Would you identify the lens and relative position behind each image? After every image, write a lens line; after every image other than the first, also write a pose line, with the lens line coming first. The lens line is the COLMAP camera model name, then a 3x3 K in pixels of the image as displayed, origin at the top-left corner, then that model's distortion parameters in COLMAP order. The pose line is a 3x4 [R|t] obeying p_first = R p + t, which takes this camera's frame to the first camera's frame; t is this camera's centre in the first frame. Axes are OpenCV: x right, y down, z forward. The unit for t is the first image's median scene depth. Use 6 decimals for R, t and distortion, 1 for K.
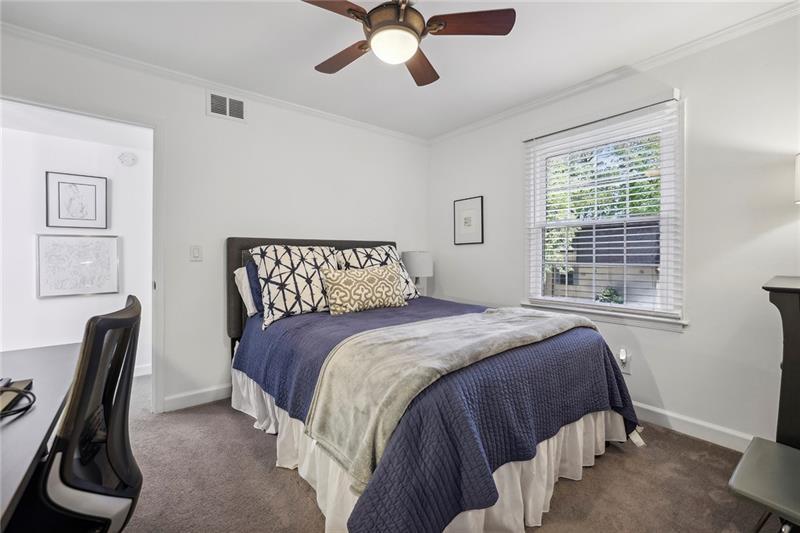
lens RADIAL K [[346.7, 0, 398.3], [0, 346.7, 259.1], [0, 0, 1]] dist [-0.039901, 0.019798]
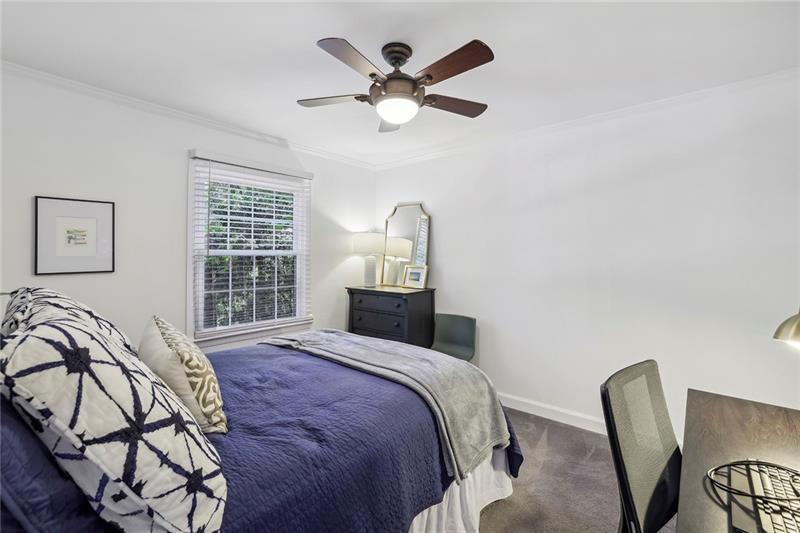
lens RADIAL K [[346.7, 0, 398.3], [0, 346.7, 259.1], [0, 0, 1]] dist [-0.039901, 0.019798]
pose [[-0.202159, -0.007665, 0.979323, -0.661691], [0.009159, 0.999911, 0.009717, -0.090811], [-0.979310, 0.010934, -0.202070, 0.732762]]
